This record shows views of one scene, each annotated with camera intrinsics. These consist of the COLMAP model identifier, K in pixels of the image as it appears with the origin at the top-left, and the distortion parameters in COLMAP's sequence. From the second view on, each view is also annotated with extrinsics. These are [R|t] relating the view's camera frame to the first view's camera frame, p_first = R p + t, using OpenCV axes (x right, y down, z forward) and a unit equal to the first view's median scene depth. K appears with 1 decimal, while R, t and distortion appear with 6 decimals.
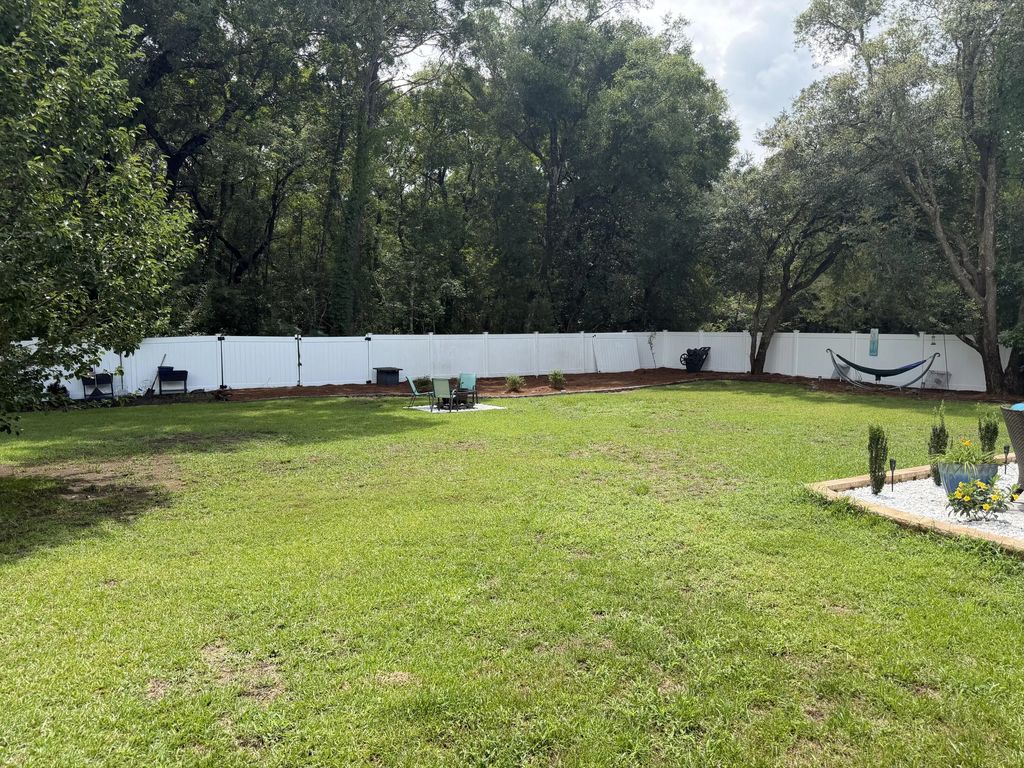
lens RADIAL K [[753.3, 0, 512.0], [0, 753.3, 384.0], [0, 0, 1]] dist [0.165098, -0.001449]
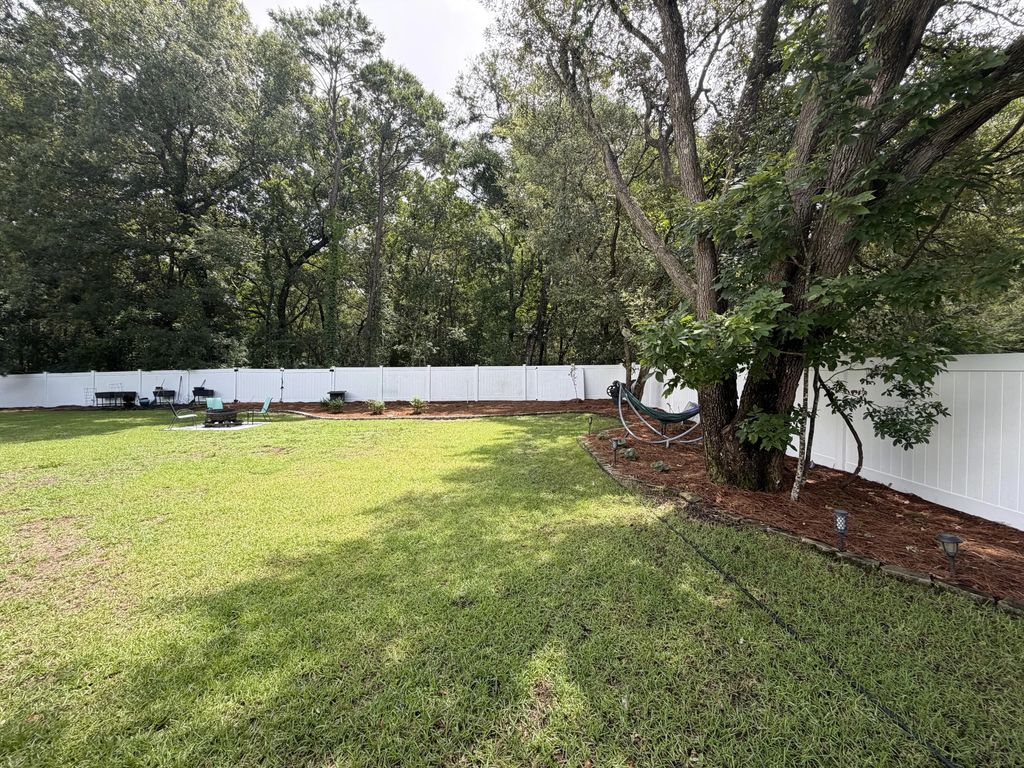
lens RADIAL K [[410.1, 0, 512.0], [0, 410.1, 384.0], [0, 0, 1]] dist [0.000867, 0.000031]
pose [[0.842491, 0.016486, -0.538458, 0.495773], [-0.037203, 0.998926, -0.027626, -0.025662], [0.537424, 0.043307, 0.842199, 0.543887]]
